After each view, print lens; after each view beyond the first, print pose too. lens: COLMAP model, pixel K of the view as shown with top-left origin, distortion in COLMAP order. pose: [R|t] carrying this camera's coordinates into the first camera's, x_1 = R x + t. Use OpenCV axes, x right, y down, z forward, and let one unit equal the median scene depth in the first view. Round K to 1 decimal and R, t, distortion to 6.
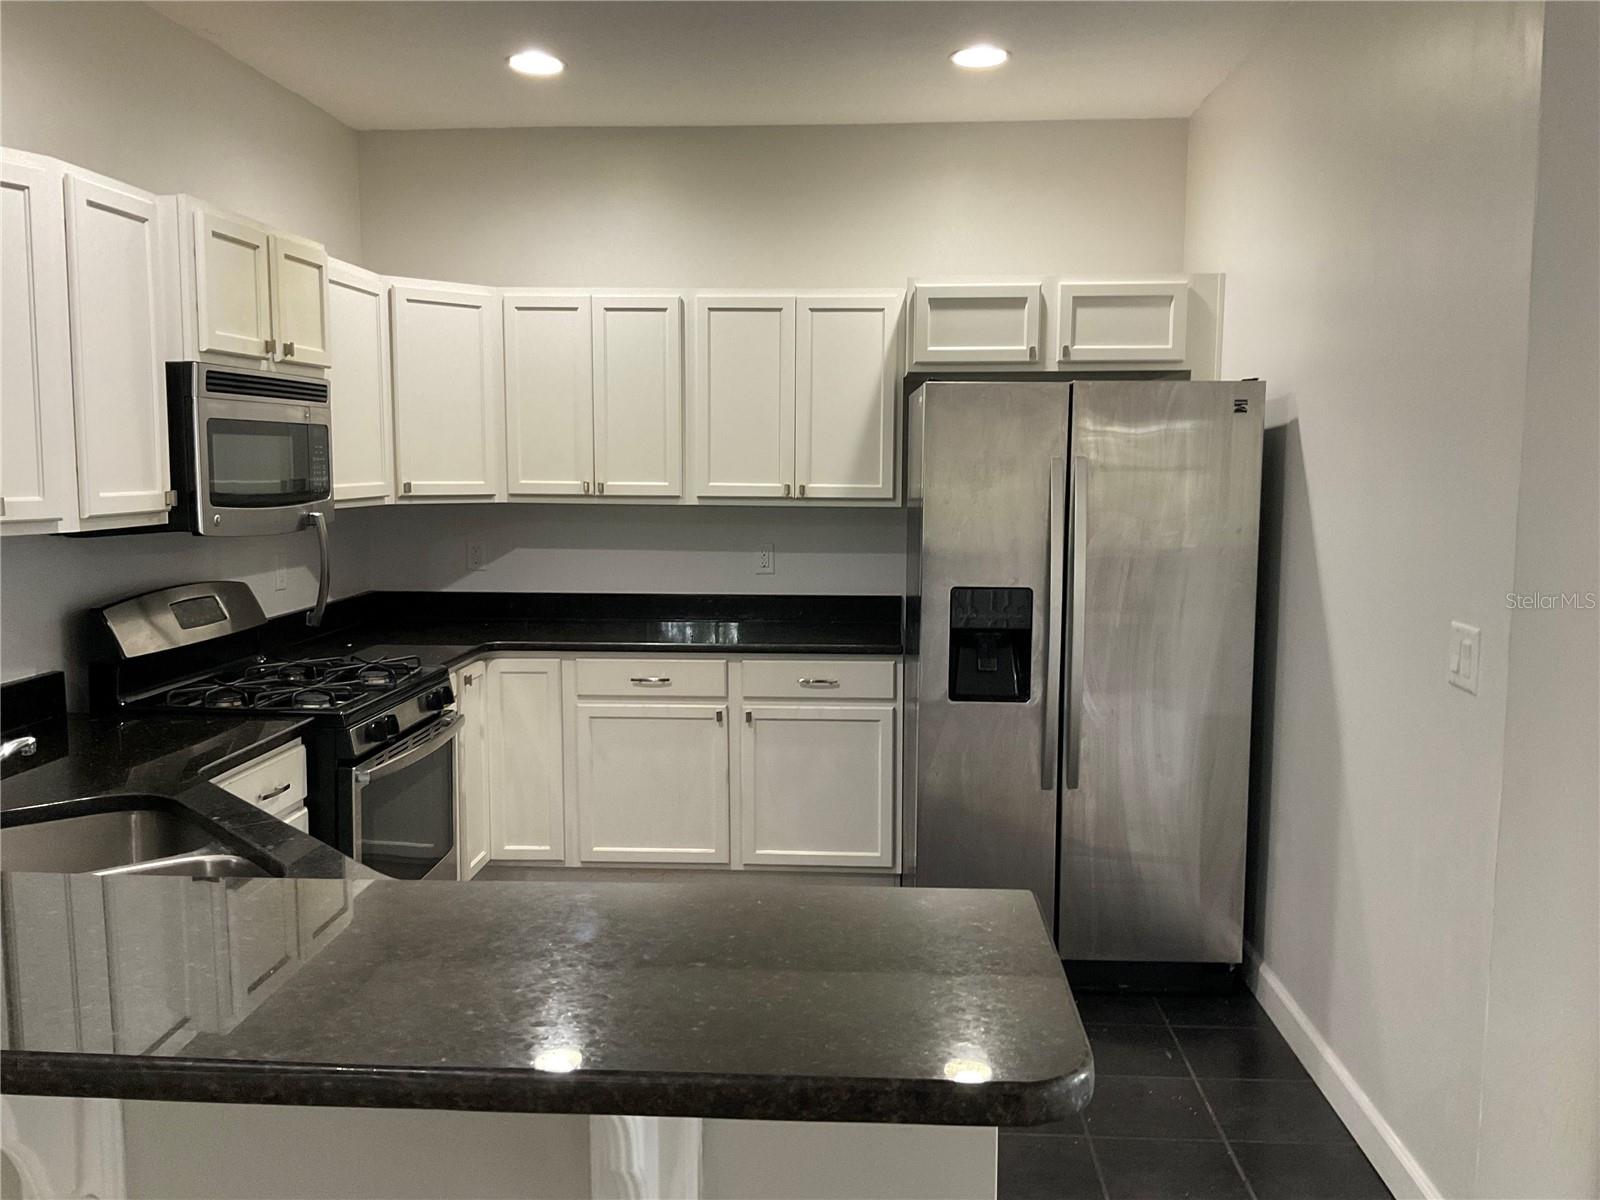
lens RADIAL K [[1353.7, 0, 793.1], [0, 1353.7, 606.8], [0, 0, 1]] dist [0.055264, -0.105339]
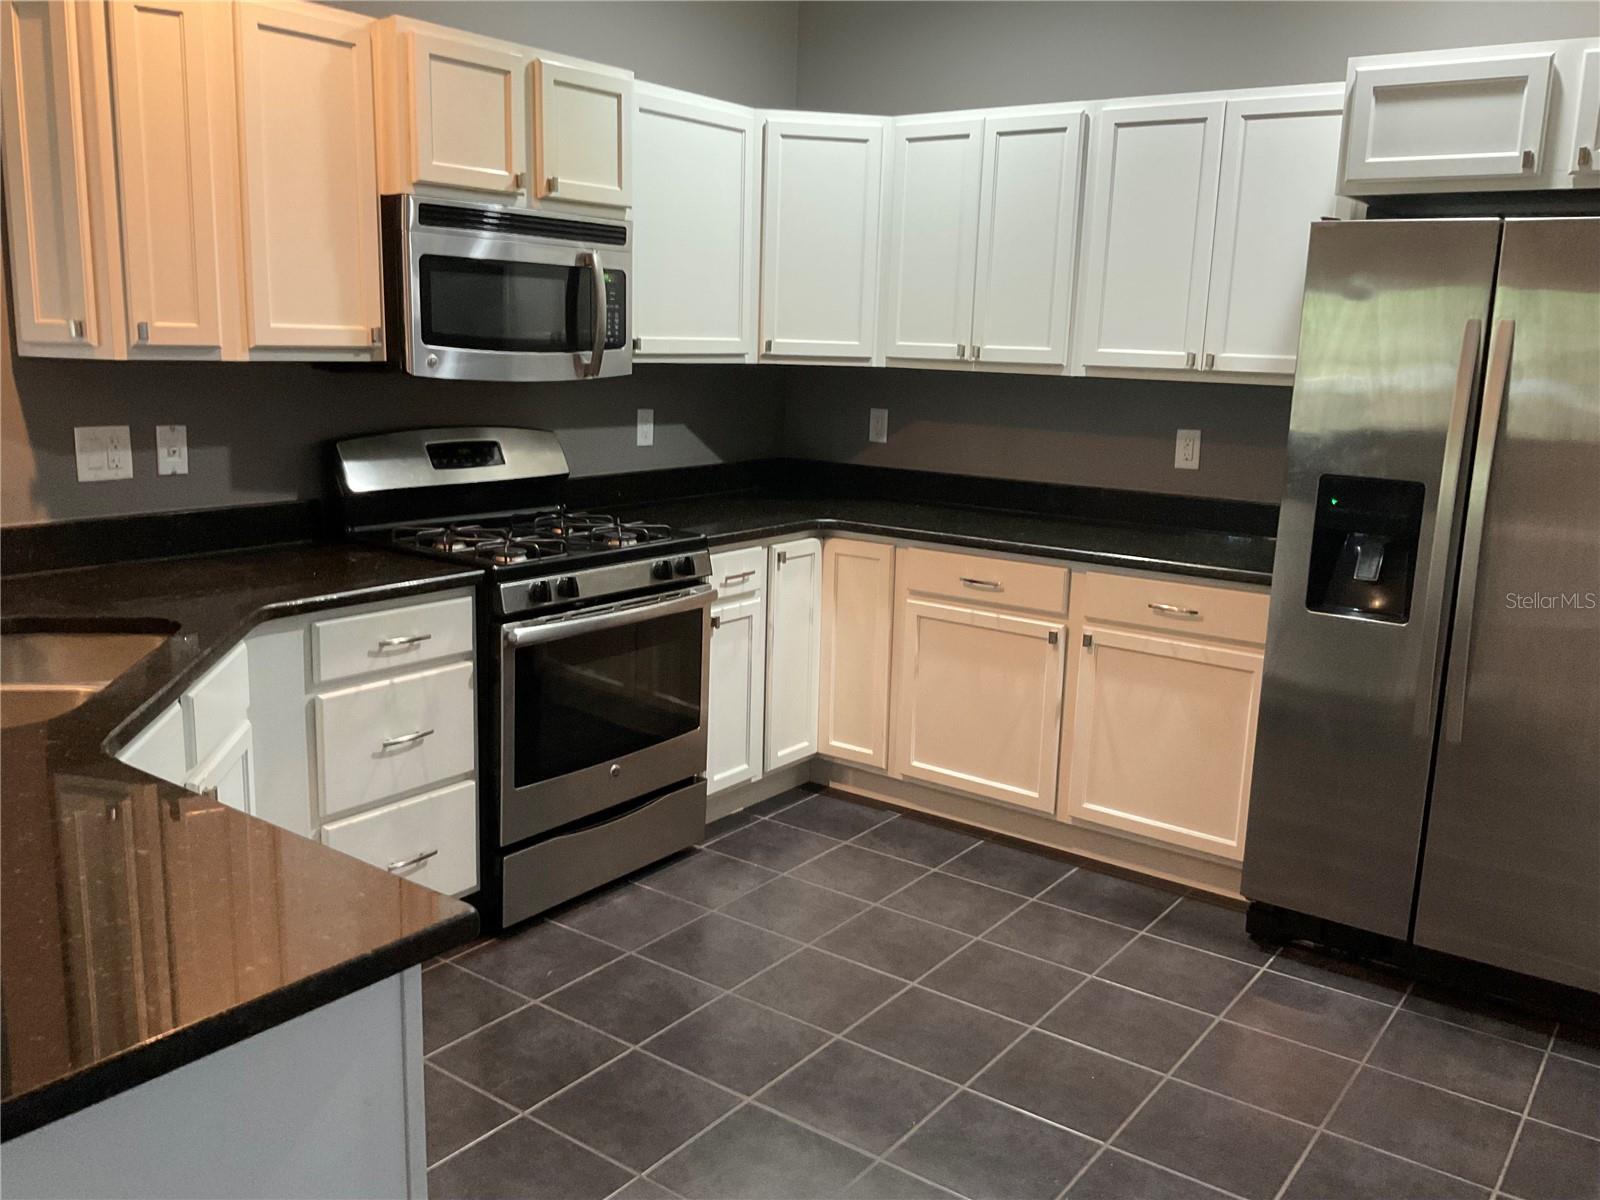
lens RADIAL K [[1353.7, 0, 710.2], [0, 1353.7, 622.6], [0, 0, 1]] dist [0.055264, -0.105339]
pose [[0.828876, 0.138326, -0.542061, 0.217440], [-0.087222, 0.989053, 0.119020, -0.007189], [0.552590, -0.051374, 0.831868, 0.198994]]
